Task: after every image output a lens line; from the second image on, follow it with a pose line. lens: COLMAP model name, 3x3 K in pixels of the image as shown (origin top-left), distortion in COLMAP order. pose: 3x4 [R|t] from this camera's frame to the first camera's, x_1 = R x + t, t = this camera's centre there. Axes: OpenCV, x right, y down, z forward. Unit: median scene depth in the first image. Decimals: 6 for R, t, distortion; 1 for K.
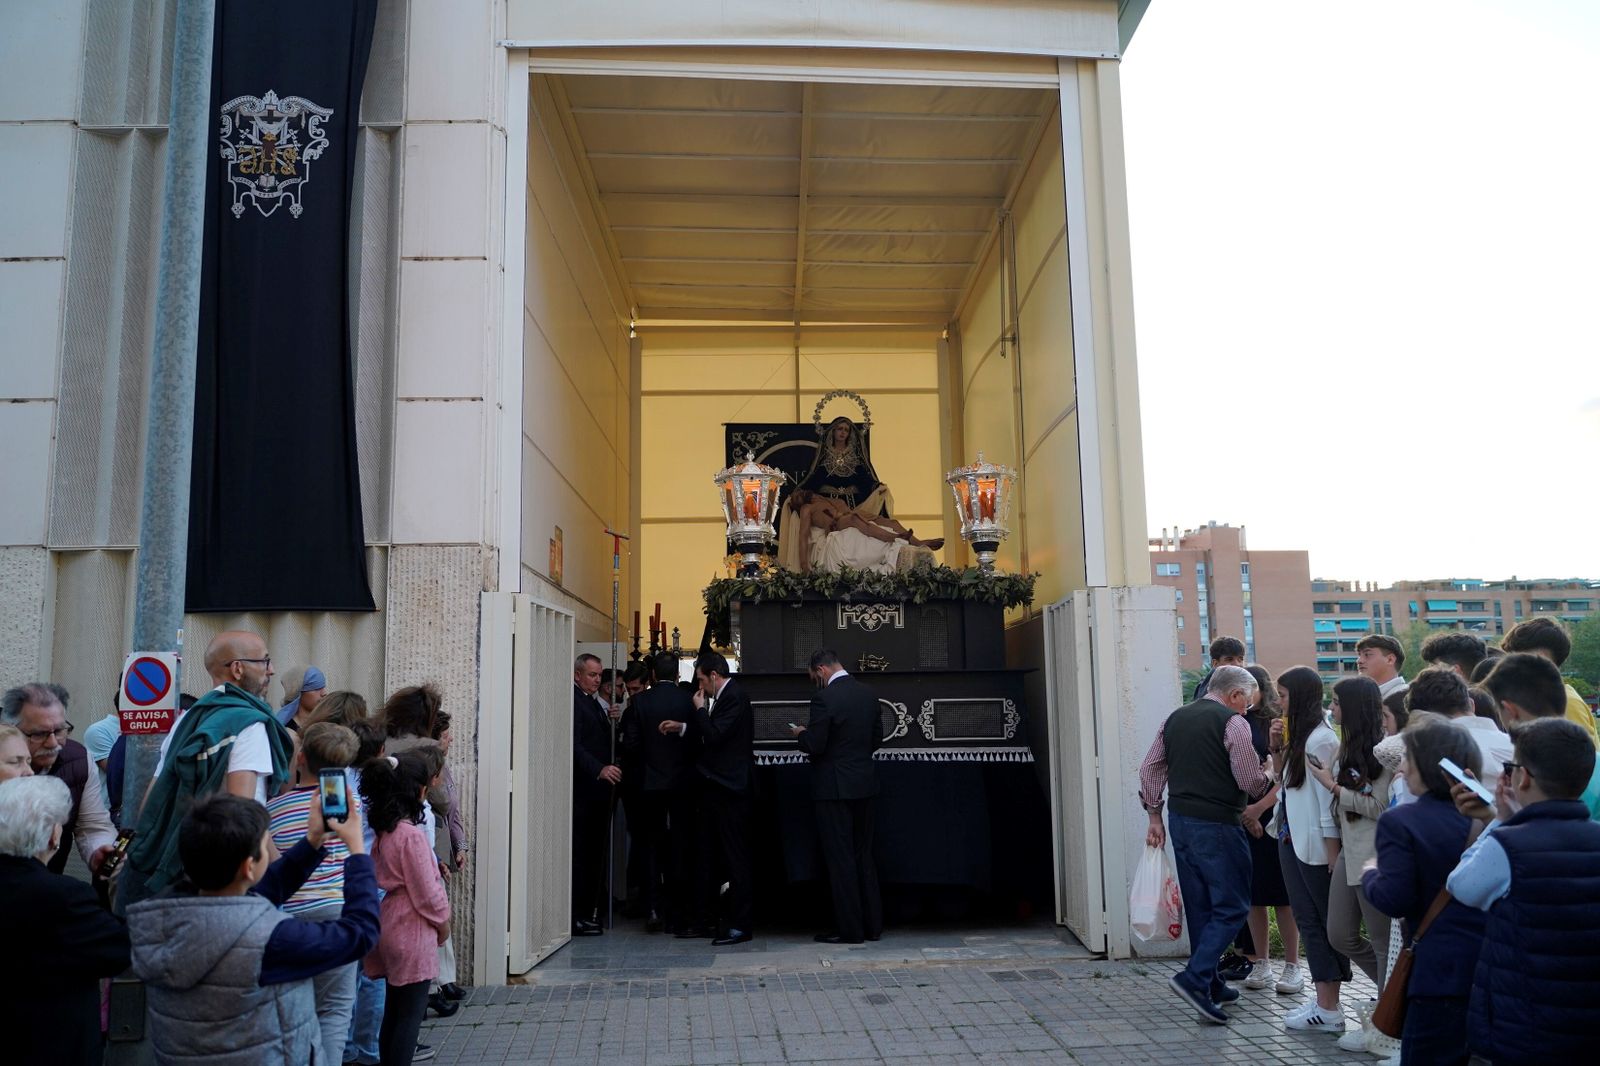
lens RADIAL K [[1364.1, 0, 791.3], [0, 1364.1, 527.4], [0, 0, 1]] dist [0.007533, 0.000169]
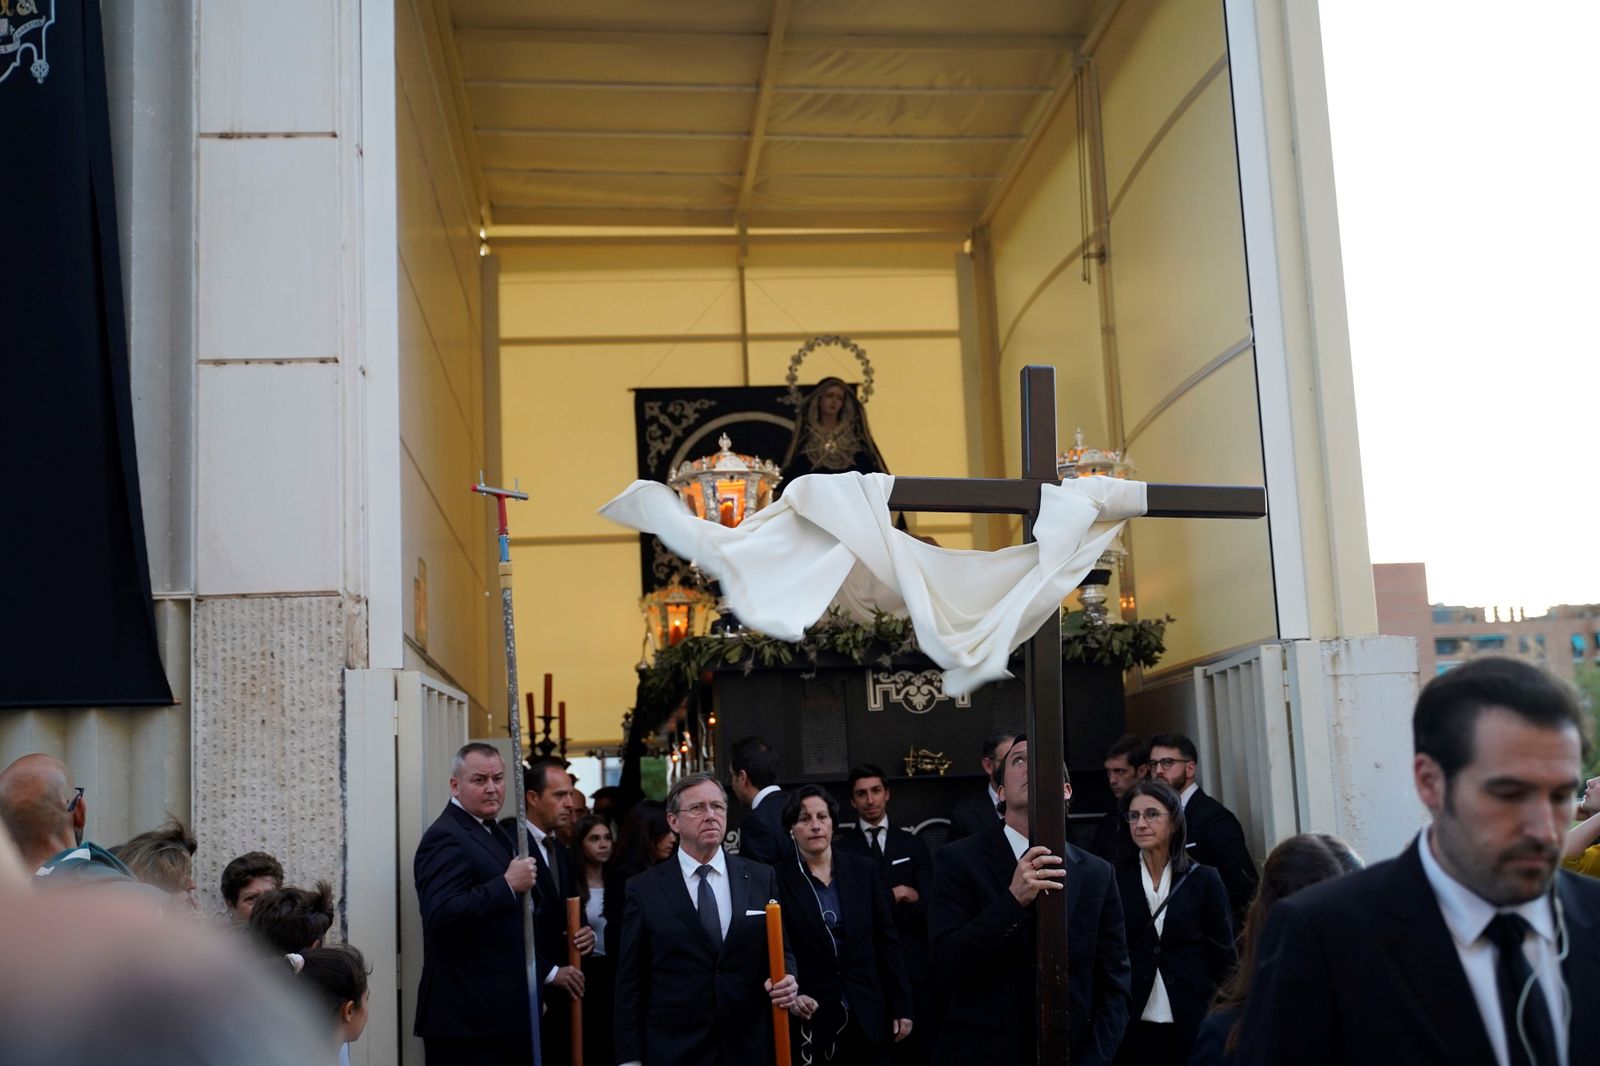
lens RADIAL K [[2090.7, 0, 800.0], [0, 2090.7, 533.0], [0, 0, 1]] dist [0.009583, -0.004444]
pose [[0.996805, -0.016814, 0.078089, -0.072644], [0.016993, 0.999854, -0.001626, -0.007805], [-0.078051, 0.002948, 0.996945, 0.023685]]
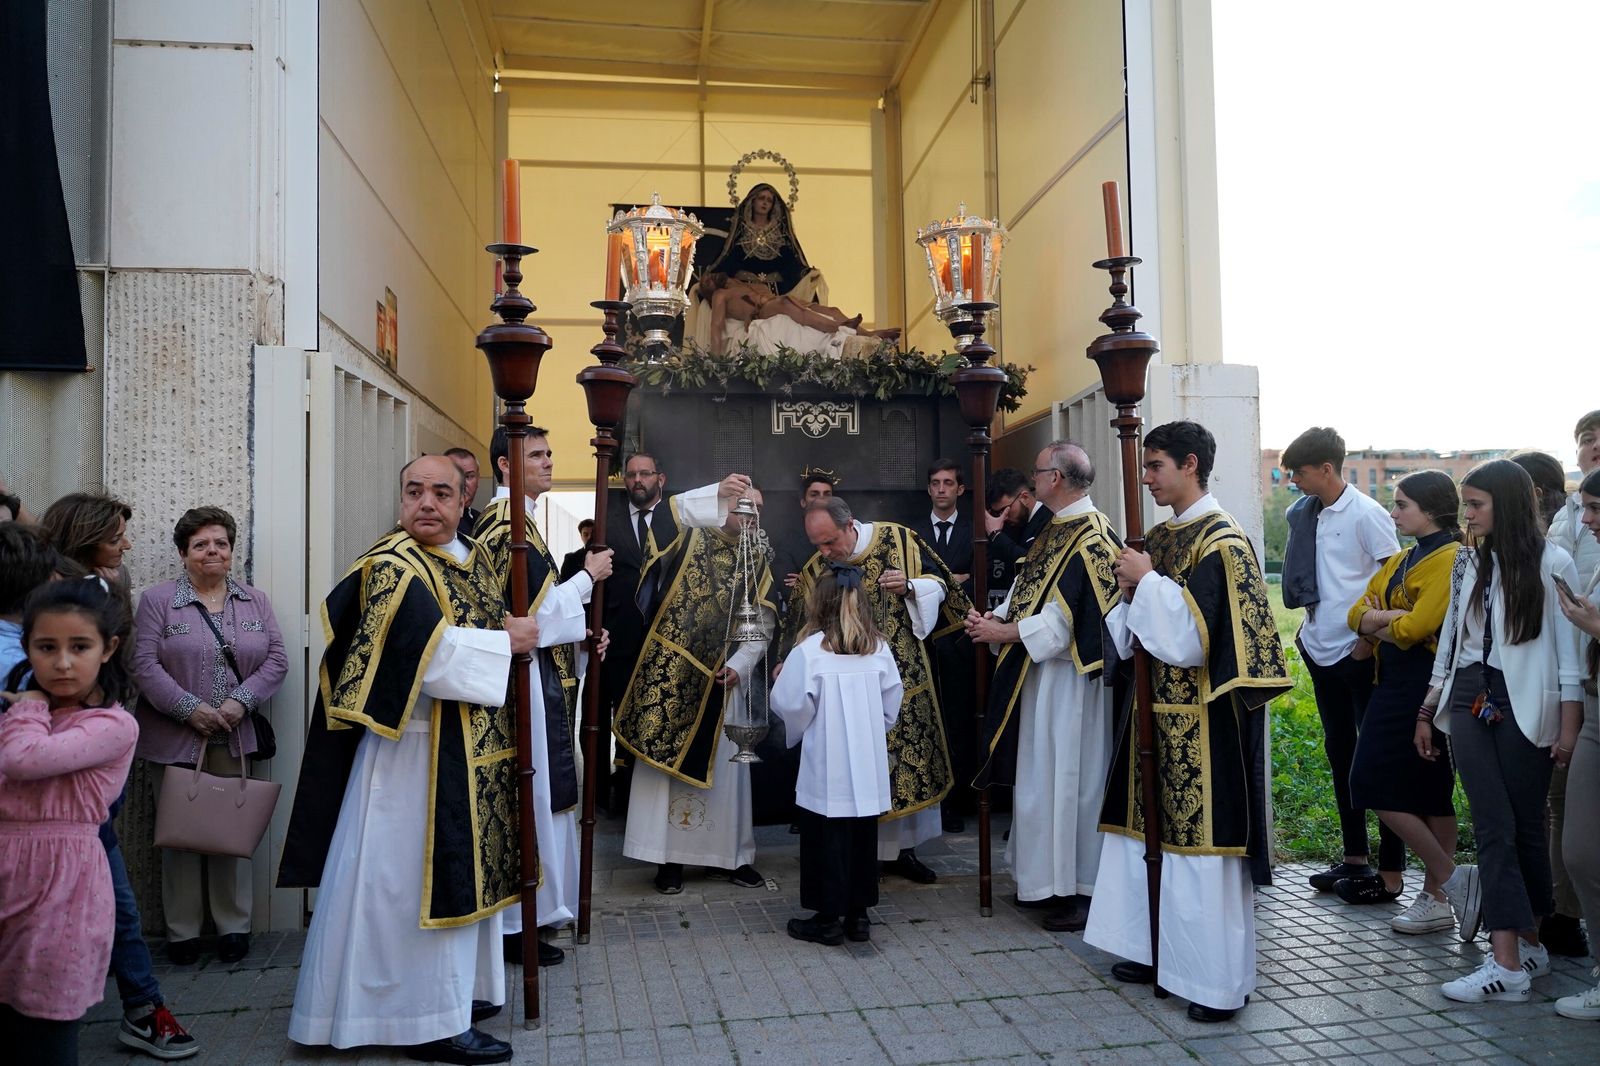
lens RADIAL K [[1364.1, 0, 791.3], [0, 1364.1, 527.4], [0, 0, 1]] dist [0.007533, 0.000169]
pose [[0.995775, 0.007525, 0.091515, -0.023546], [-0.016626, 0.994939, 0.099100, 0.050604], [-0.090306, -0.100203, 0.990860, 0.248345]]
